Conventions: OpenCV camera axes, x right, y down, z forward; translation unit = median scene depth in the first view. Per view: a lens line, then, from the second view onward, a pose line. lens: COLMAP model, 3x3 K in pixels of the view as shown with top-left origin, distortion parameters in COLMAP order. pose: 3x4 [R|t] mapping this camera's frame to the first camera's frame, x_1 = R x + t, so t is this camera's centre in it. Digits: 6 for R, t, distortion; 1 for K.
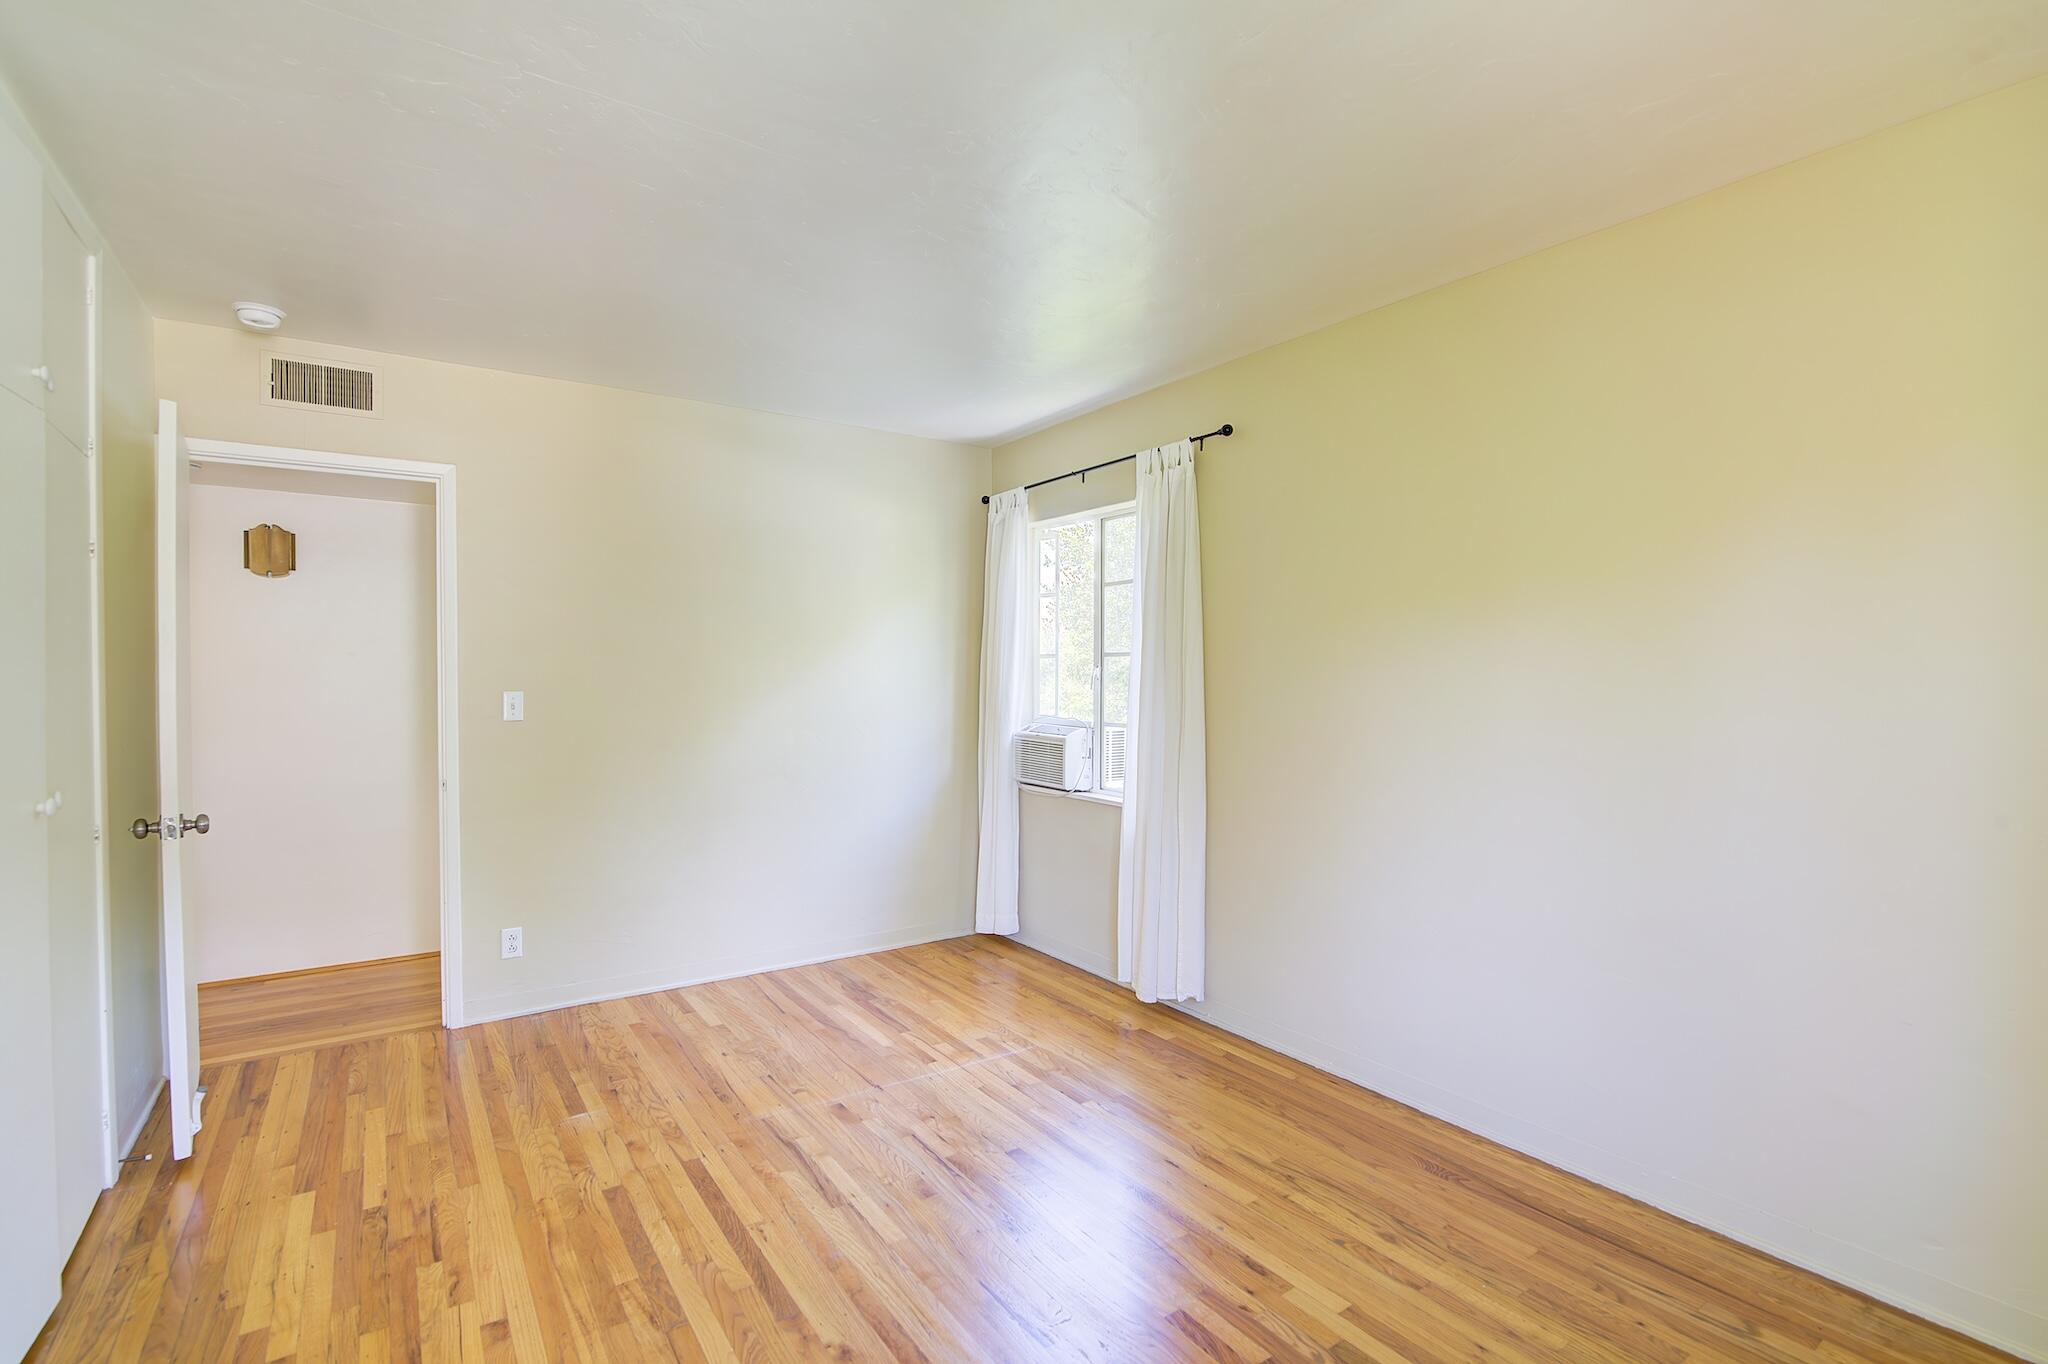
lens RADIAL K [[931.9, 0, 1033.8], [0, 931.9, 676.8], [0, 0, 1]] dist [-0.015896, 0.001218]
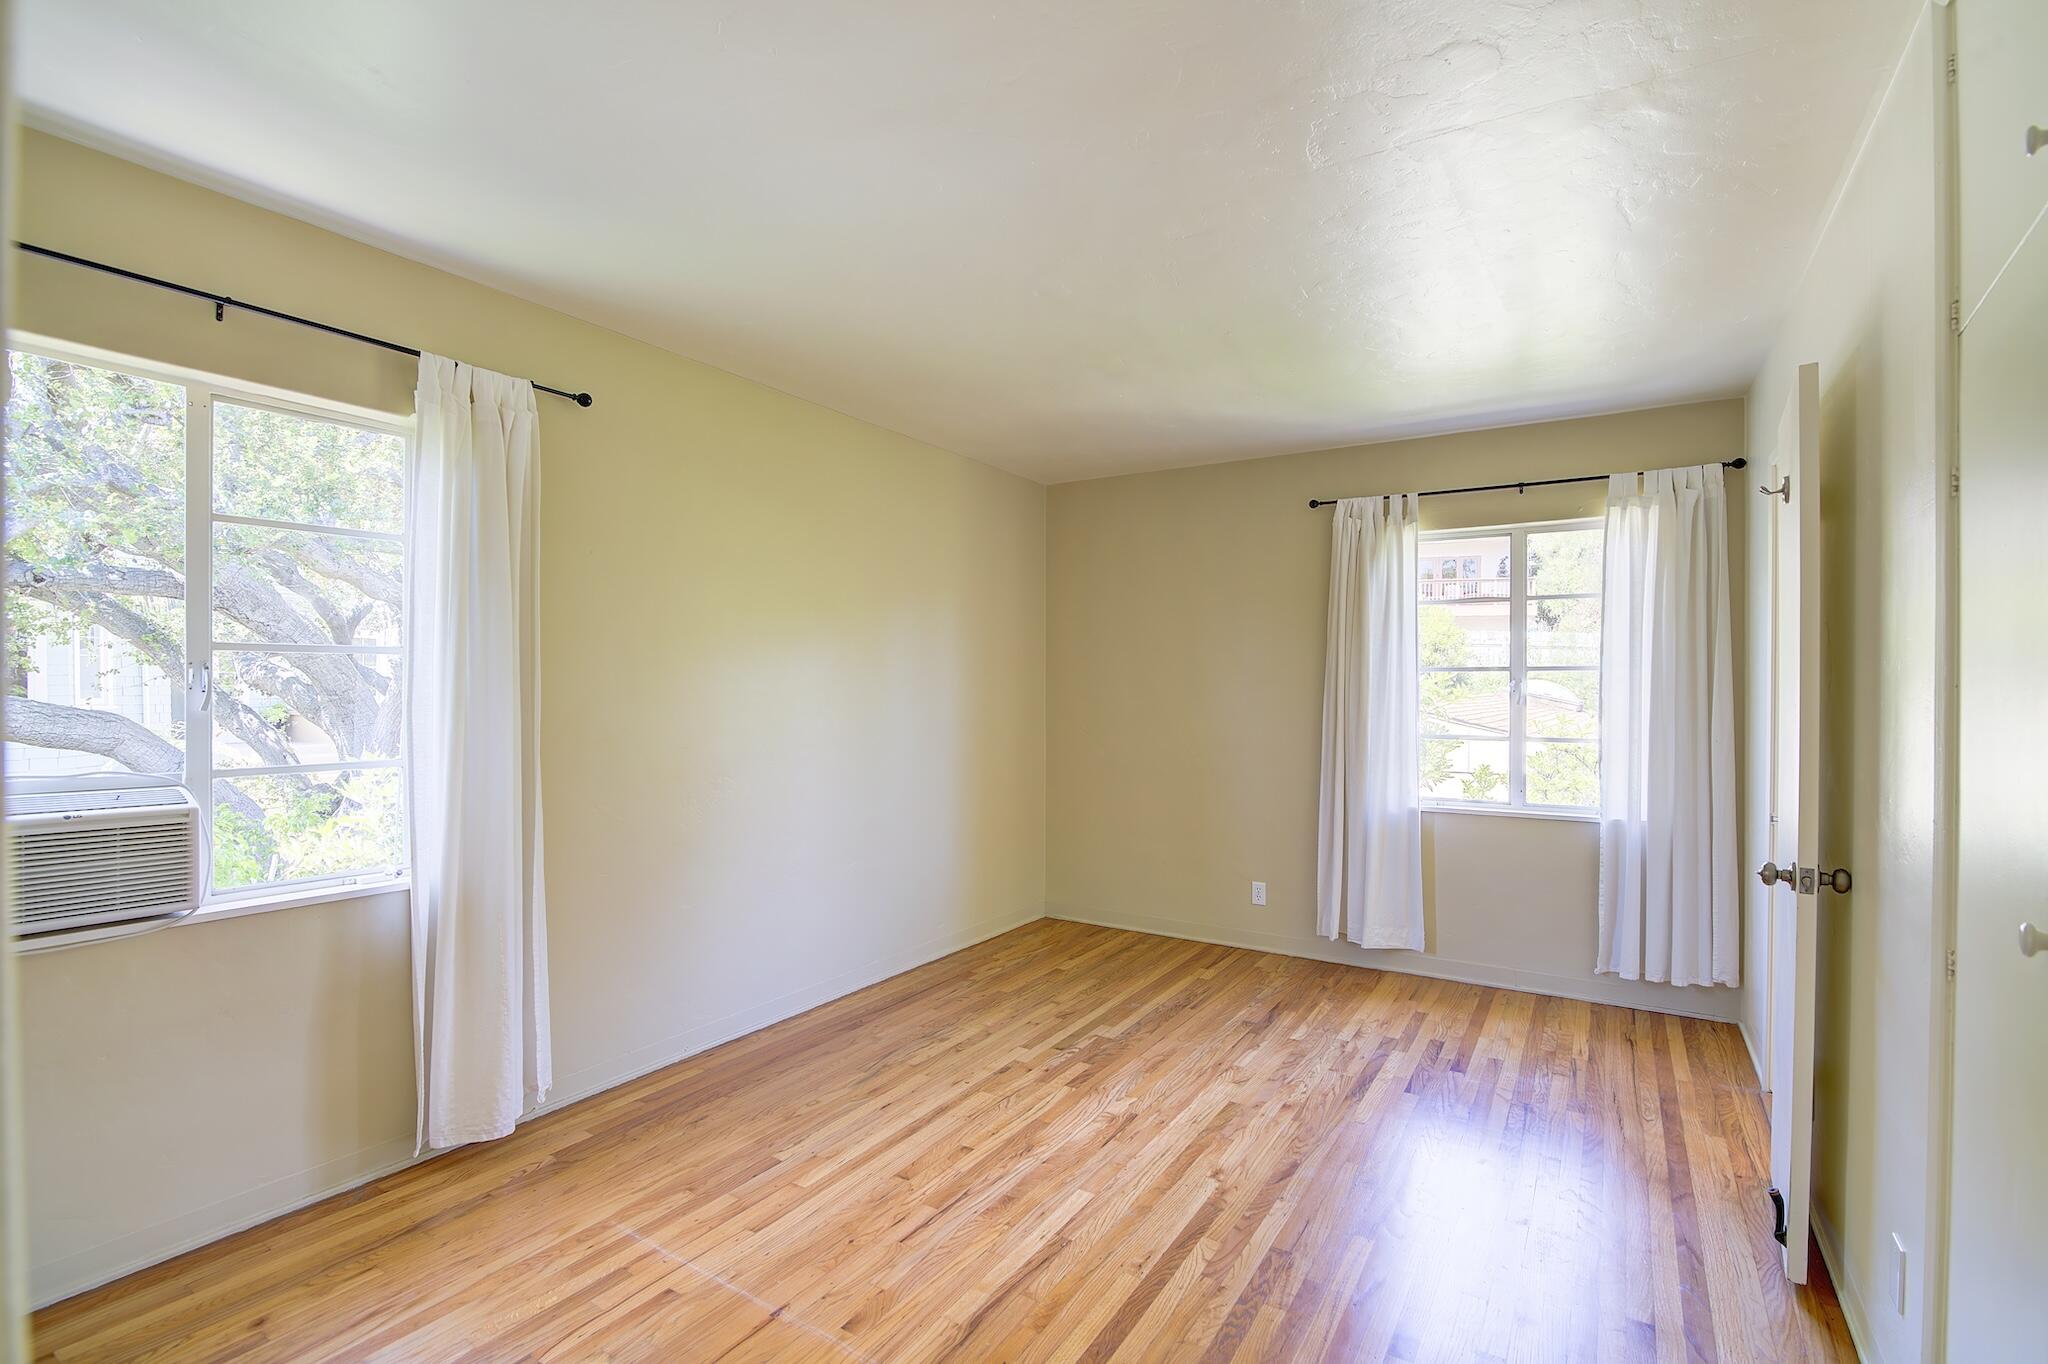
lens RADIAL K [[931.9, 0, 987.9], [0, 931.9, 704.3], [0, 0, 1]] dist [-0.015896, 0.001218]
pose [[-0.356233, -0.021509, 0.934150, -1.033084], [-0.003809, 0.999760, 0.021567, -0.008457], [-0.934389, 0.004125, -0.356229, 1.362756]]
